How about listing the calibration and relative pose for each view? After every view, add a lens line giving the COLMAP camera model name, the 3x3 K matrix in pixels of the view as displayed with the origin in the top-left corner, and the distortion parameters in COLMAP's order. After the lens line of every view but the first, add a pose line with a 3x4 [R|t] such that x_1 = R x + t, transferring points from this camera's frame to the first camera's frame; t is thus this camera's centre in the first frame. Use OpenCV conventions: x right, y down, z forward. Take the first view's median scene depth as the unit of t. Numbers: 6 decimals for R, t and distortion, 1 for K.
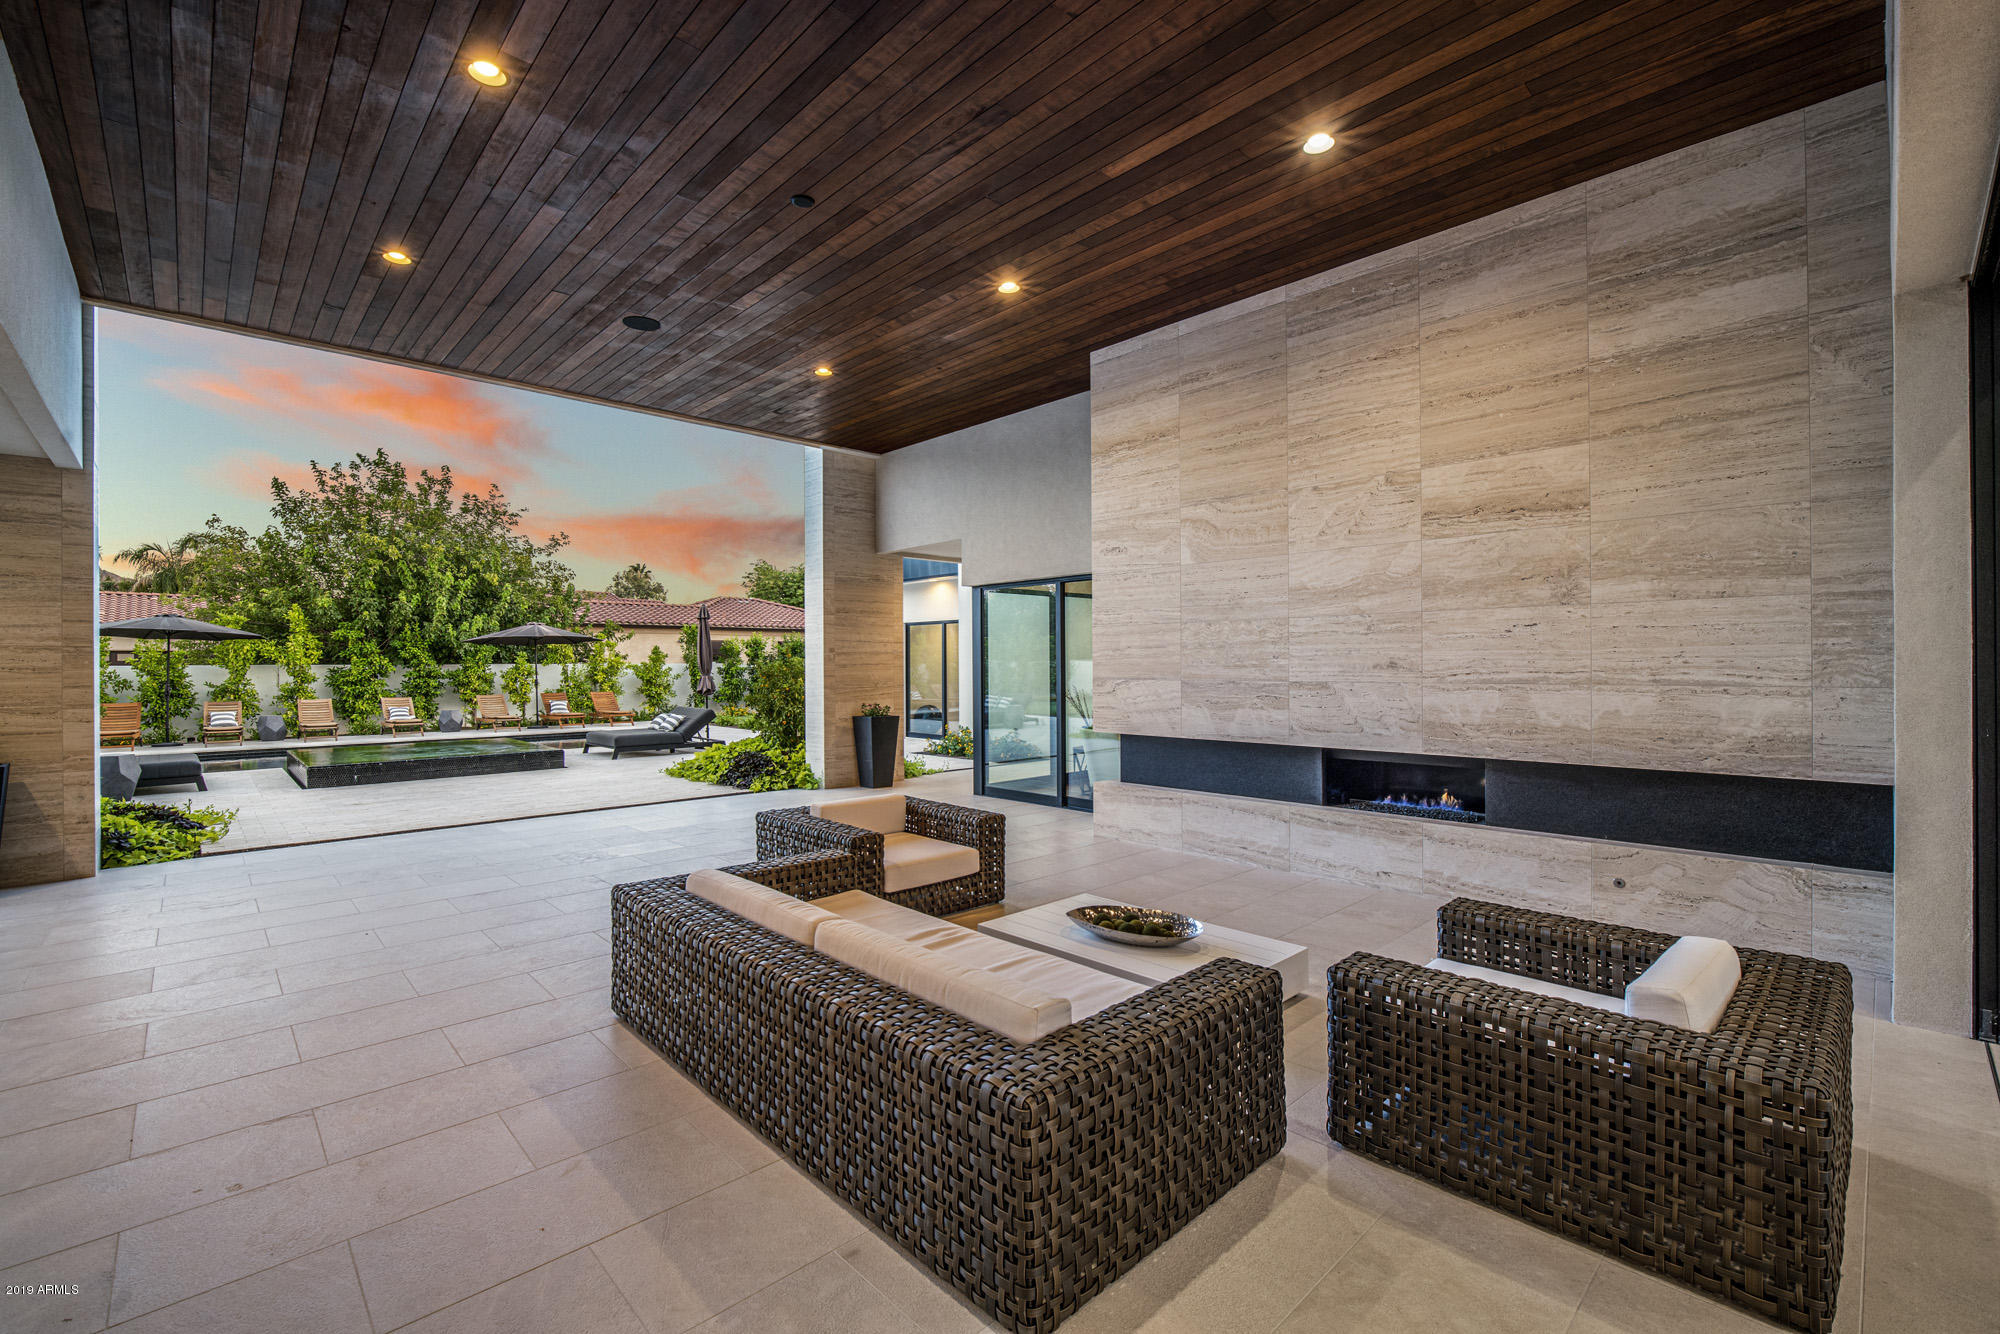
lens RADIAL K [[854.7, 0, 991.4], [0, 854.7, 664.2], [0, 0, 1]] dist [-0.015524, 0.002946]
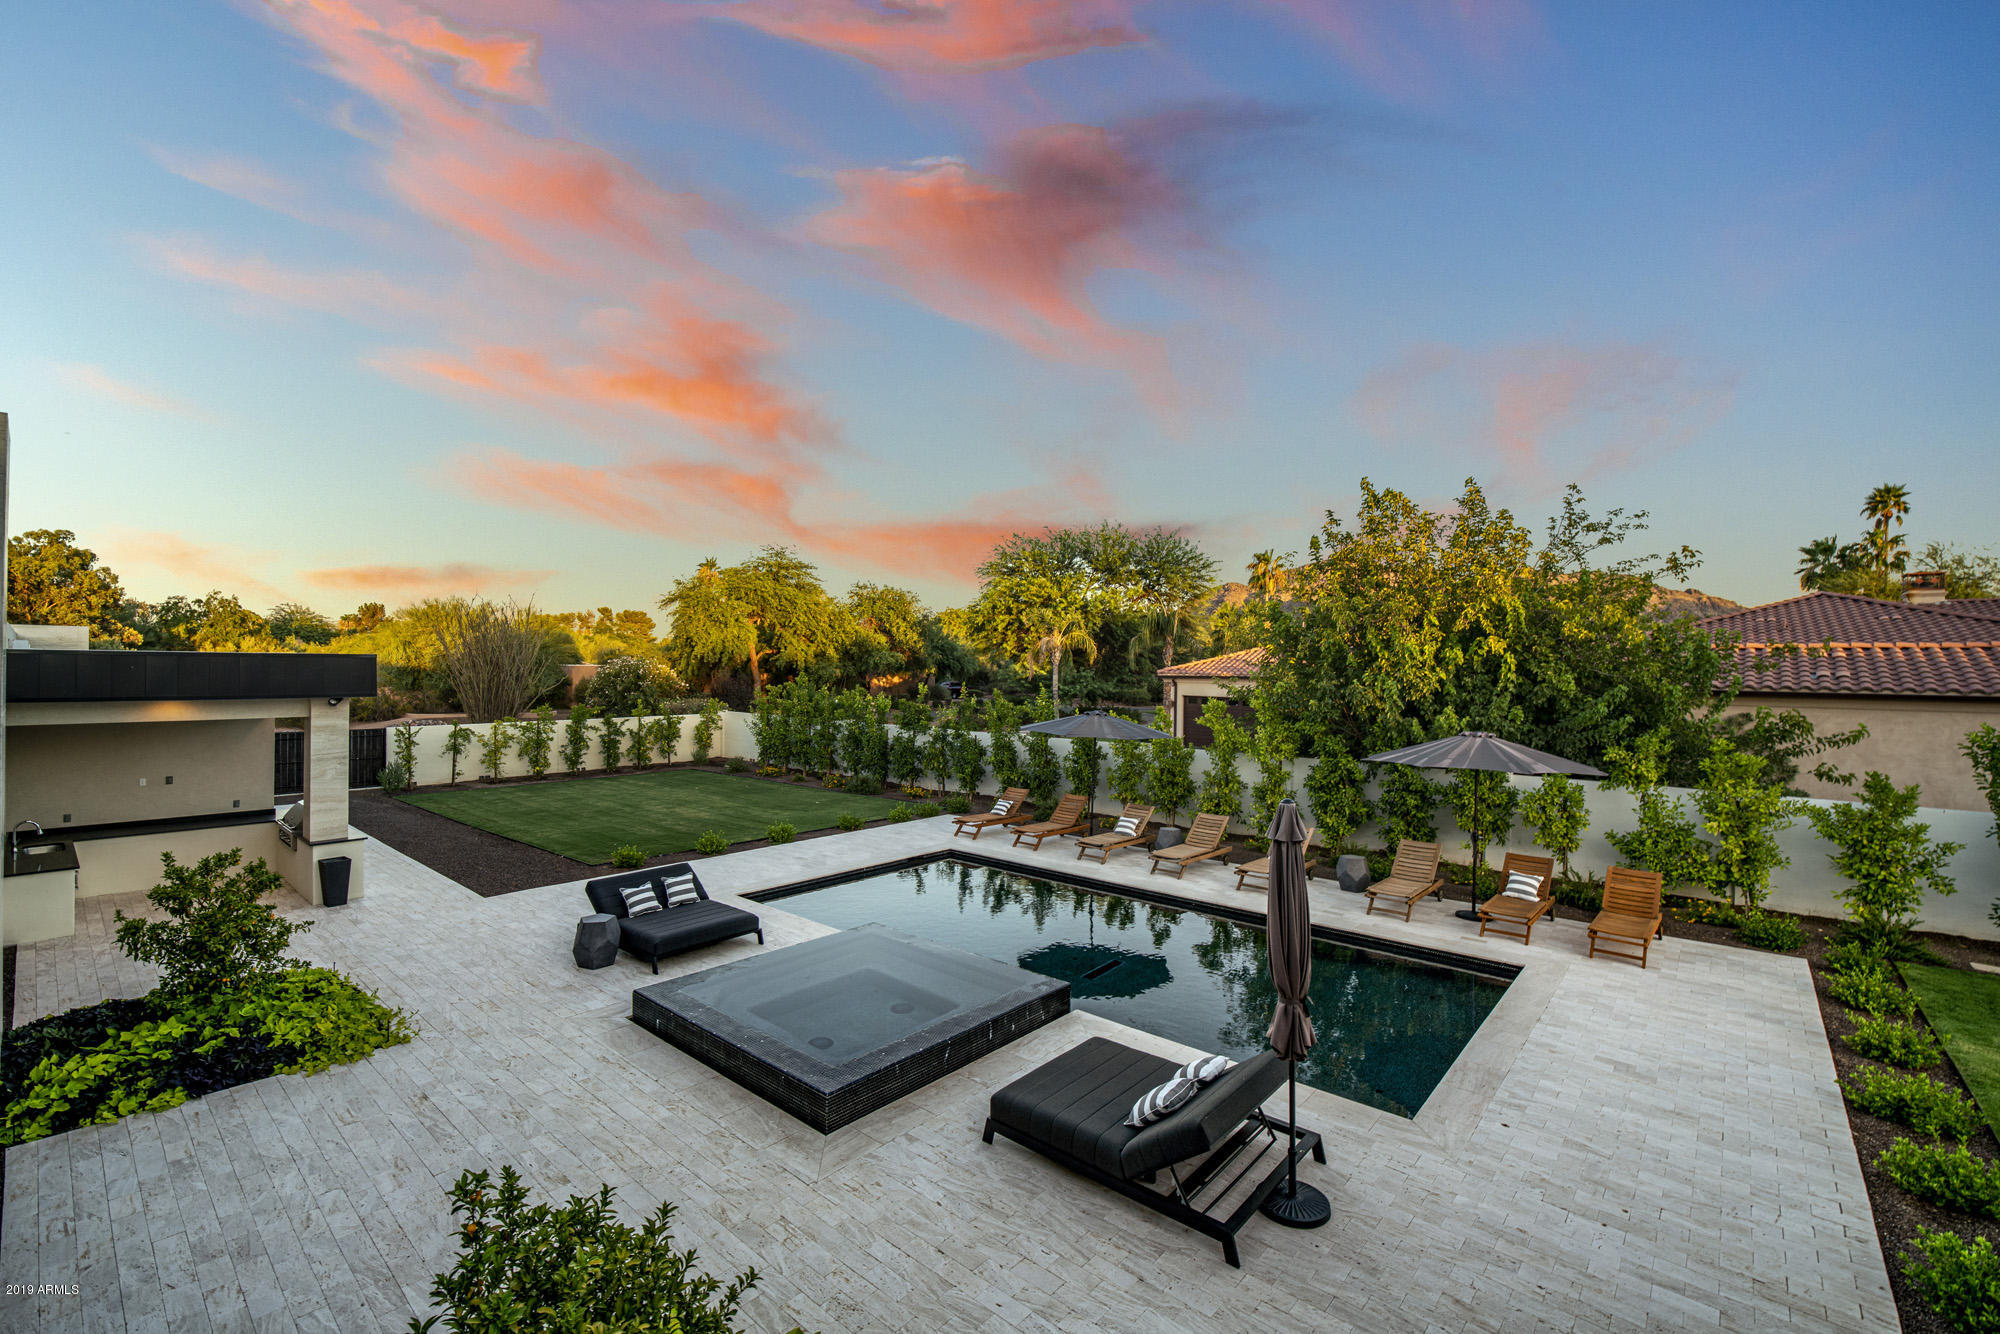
lens RADIAL K [[854.7, 0, 991.4], [0, 854.7, 664.2], [0, 0, 1]] dist [-0.015524, 0.002946]
pose [[0.092435, 0.006423, -0.995698, 0.003449], [-0.010914, 0.999926, 0.005437, -0.193529], [0.995659, 0.010364, 0.092498, 1.285916]]
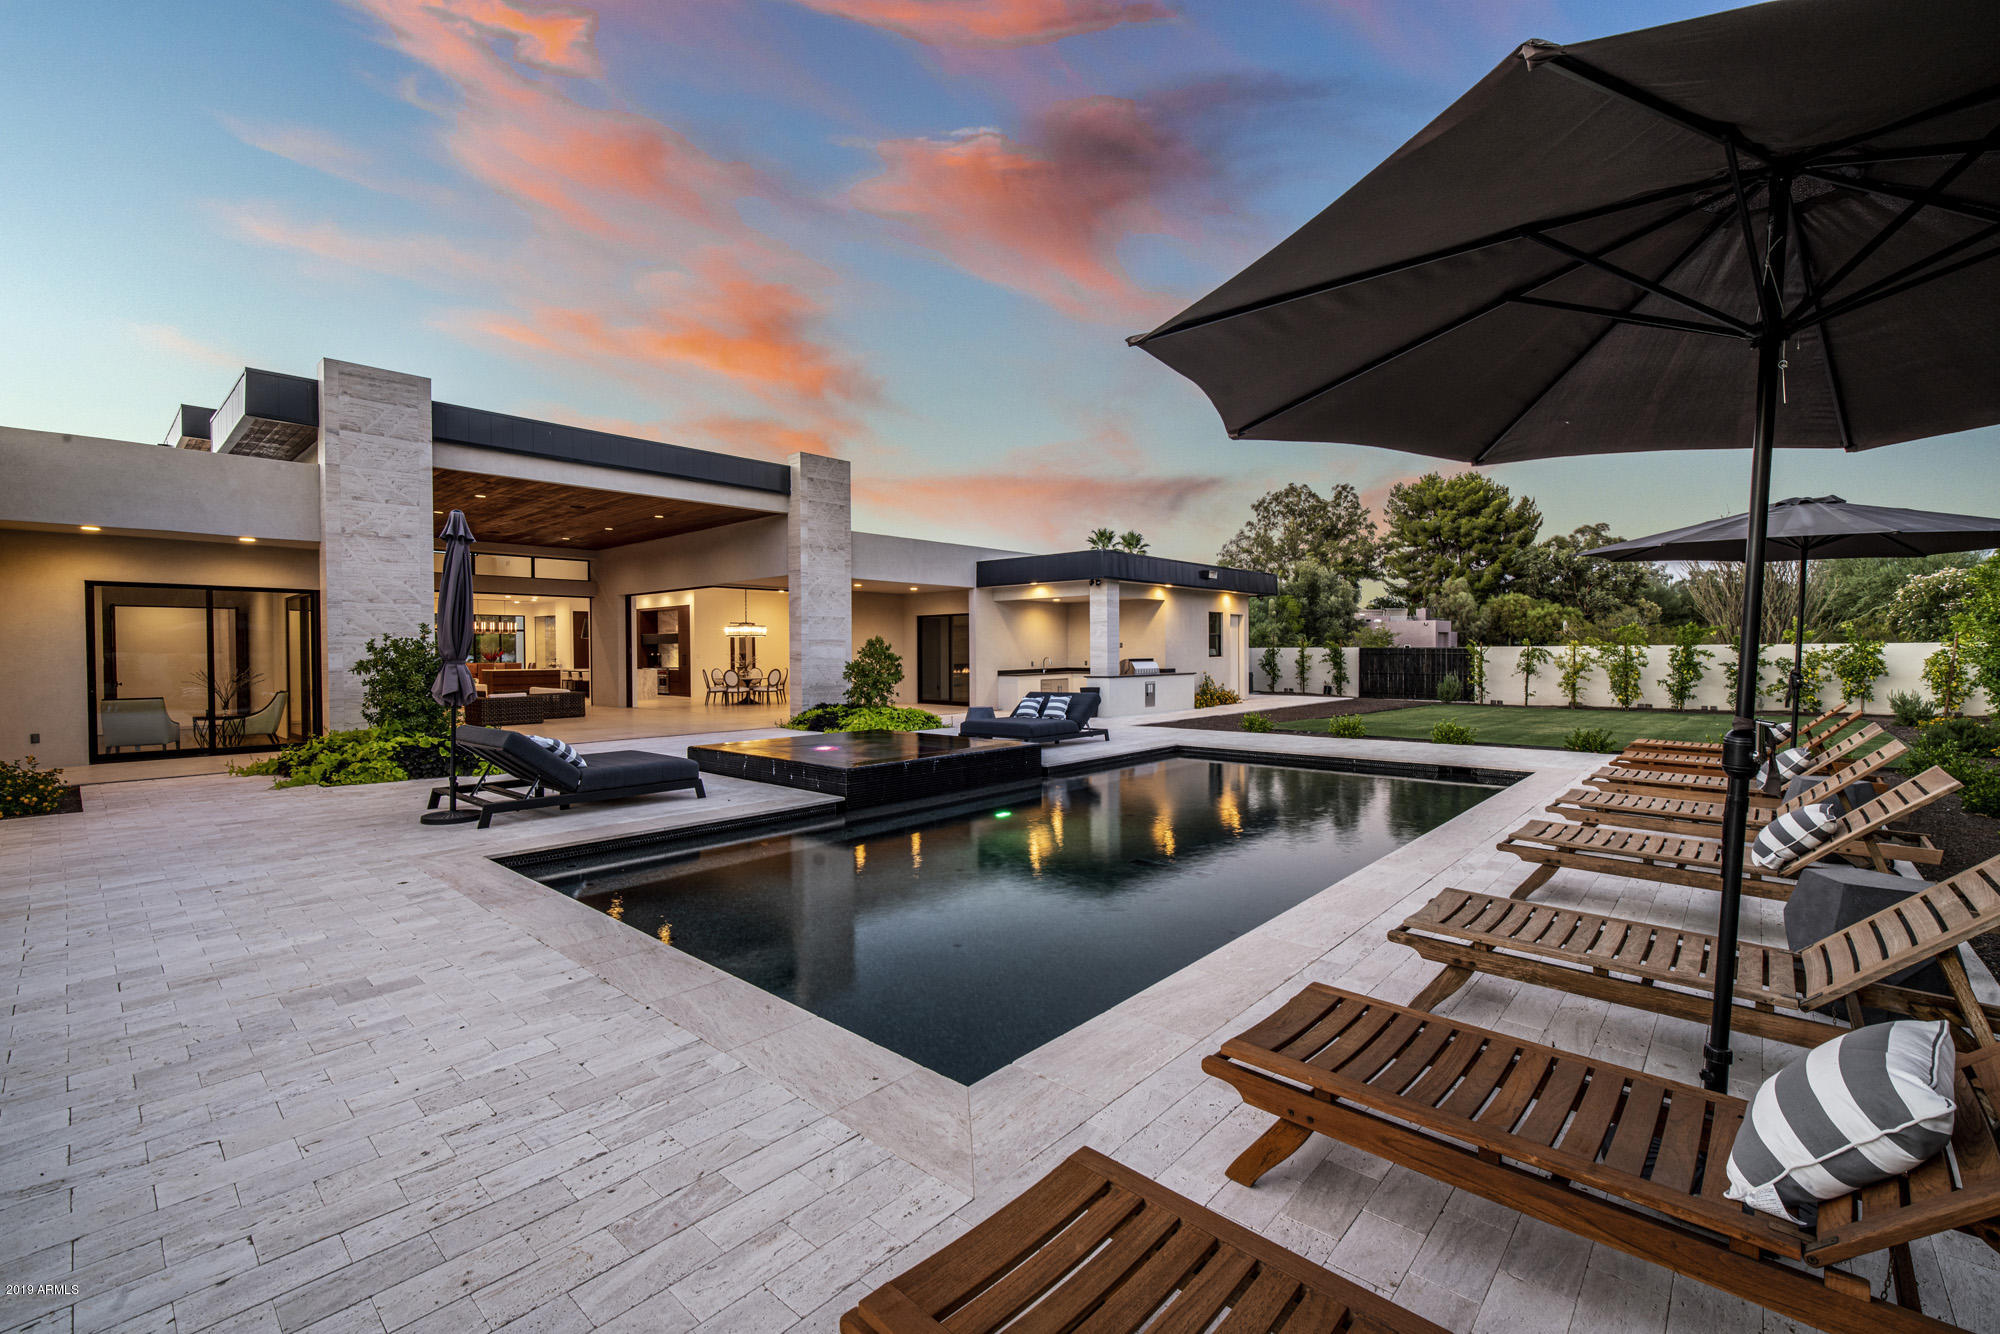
lens RADIAL K [[854.8, 0, 987.3], [0, 854.8, 668.8], [0, 0, 1]] dist [-0.012267, 0.000669]
pose [[-0.997342, 0.014105, -0.071482, -0.895933], [0.012769, 0.999736, 0.019111, 0.016718], [0.071733, 0.018147, -0.997259, 2.251423]]
